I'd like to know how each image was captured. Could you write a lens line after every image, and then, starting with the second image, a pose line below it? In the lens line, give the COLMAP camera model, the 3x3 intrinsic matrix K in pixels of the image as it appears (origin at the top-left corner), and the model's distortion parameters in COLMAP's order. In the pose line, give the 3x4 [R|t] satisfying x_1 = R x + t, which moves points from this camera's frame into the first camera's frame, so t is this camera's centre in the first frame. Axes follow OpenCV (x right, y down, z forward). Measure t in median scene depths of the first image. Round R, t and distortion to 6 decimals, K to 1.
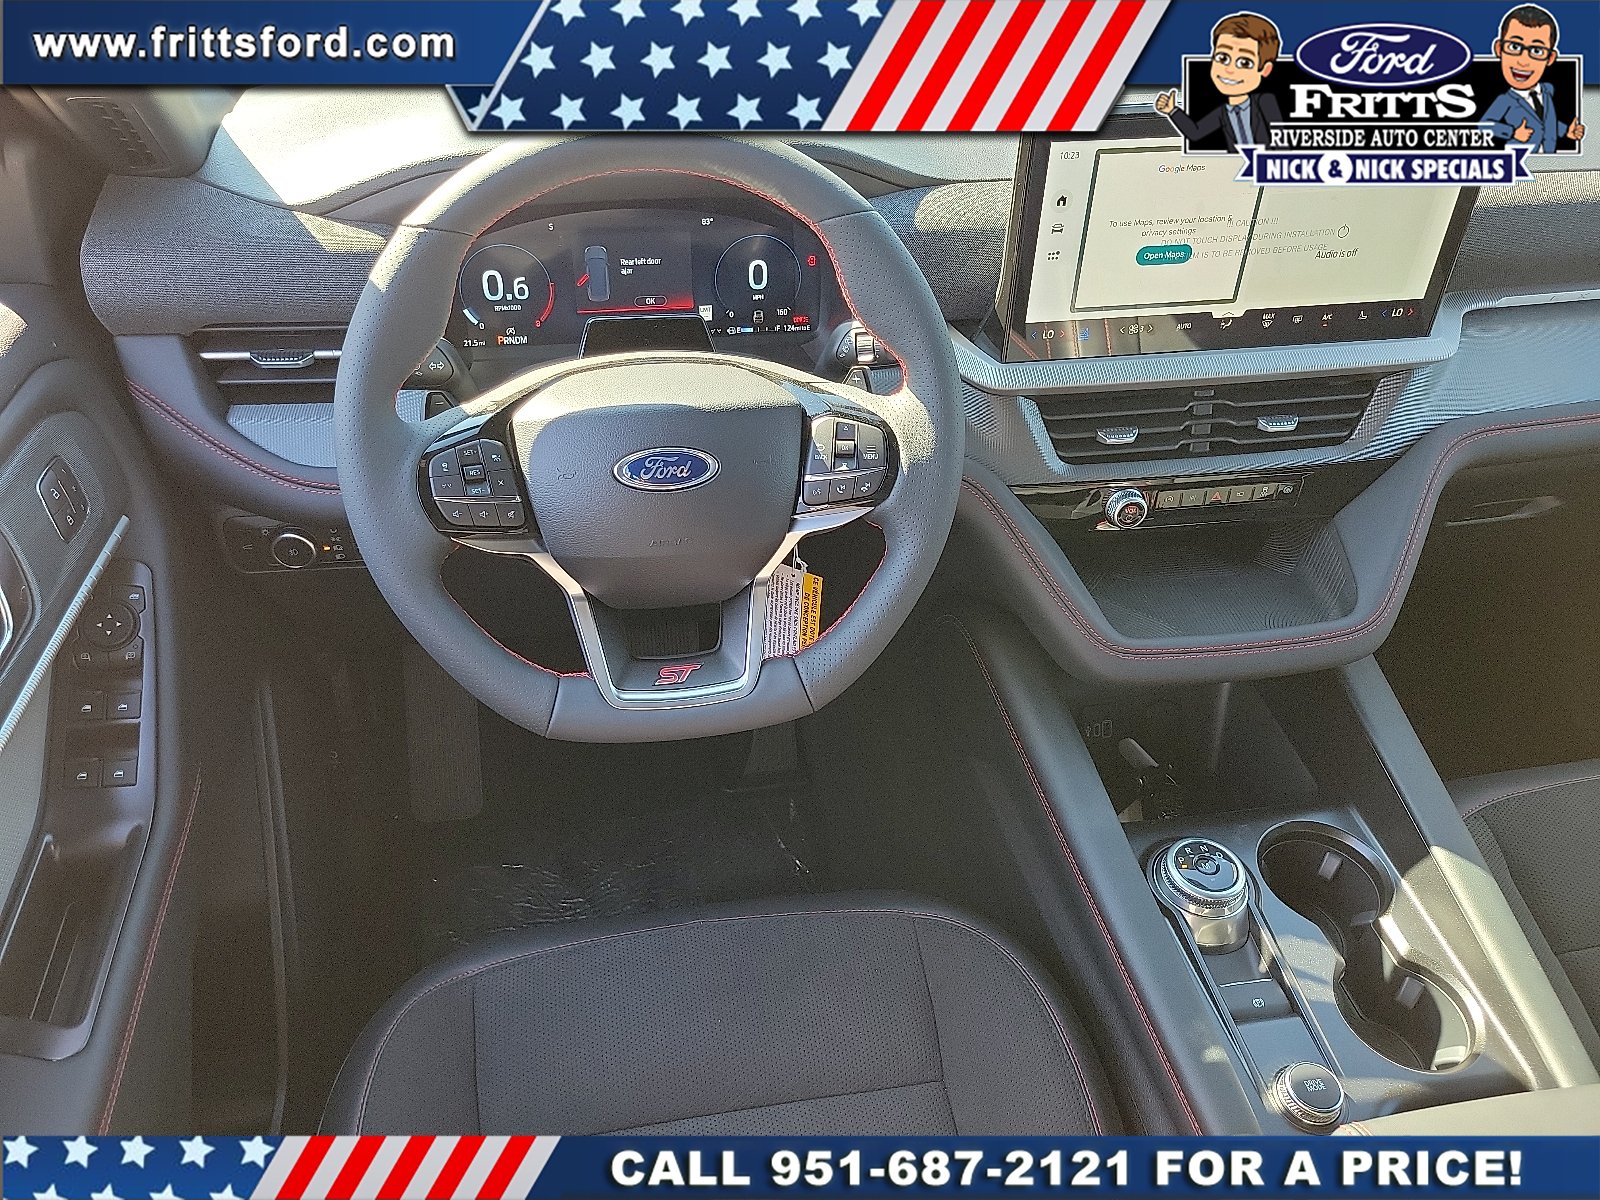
lens RADIAL K [[1242.2, 0, 800.0], [0, 1242.2, 600.0], [0, 0, 1]] dist [0.084551, 0.000572]
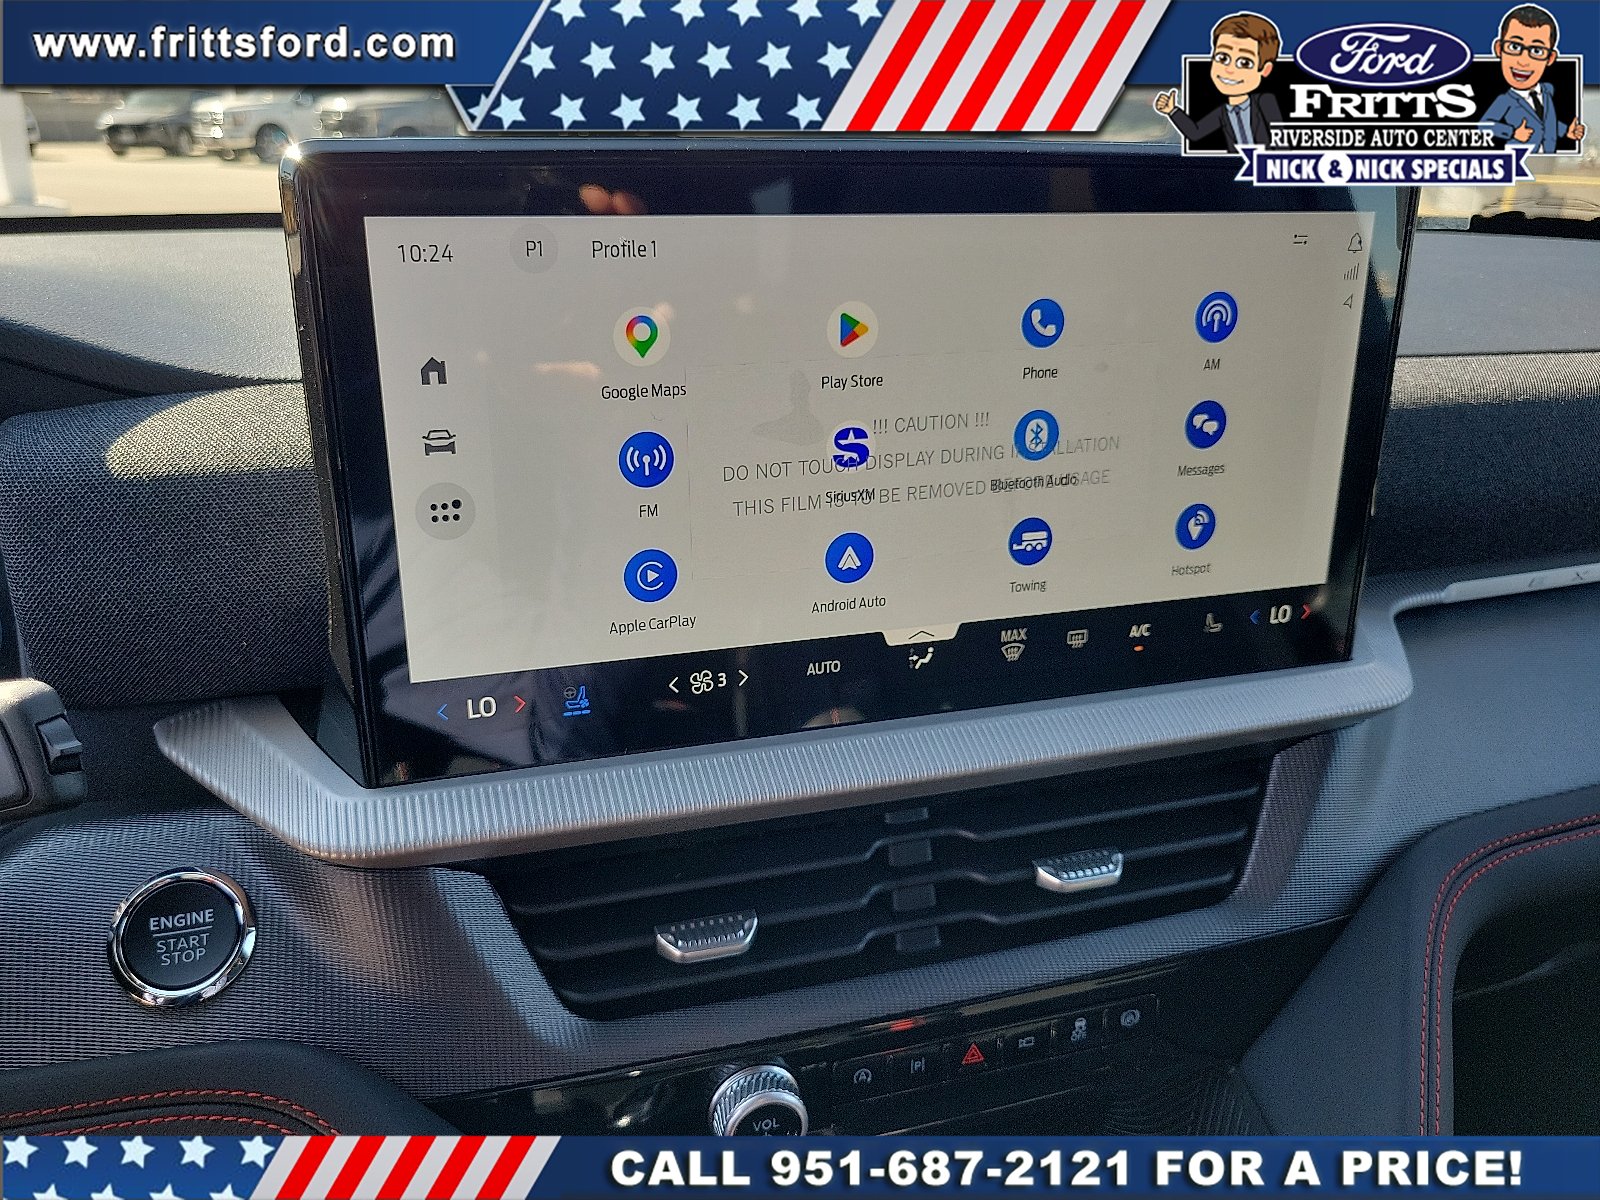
lens RADIAL K [[1244.7, 0, 800.0], [0, 1244.7, 600.0], [0, 0, 1]] dist [-0.005454, -0.001033]
pose [[0.991684, -0.065413, 0.110835, 0.241374], [0.096656, 0.947172, -0.305816, -0.106844], [-0.084976, 0.313986, 0.945617, 0.569855]]
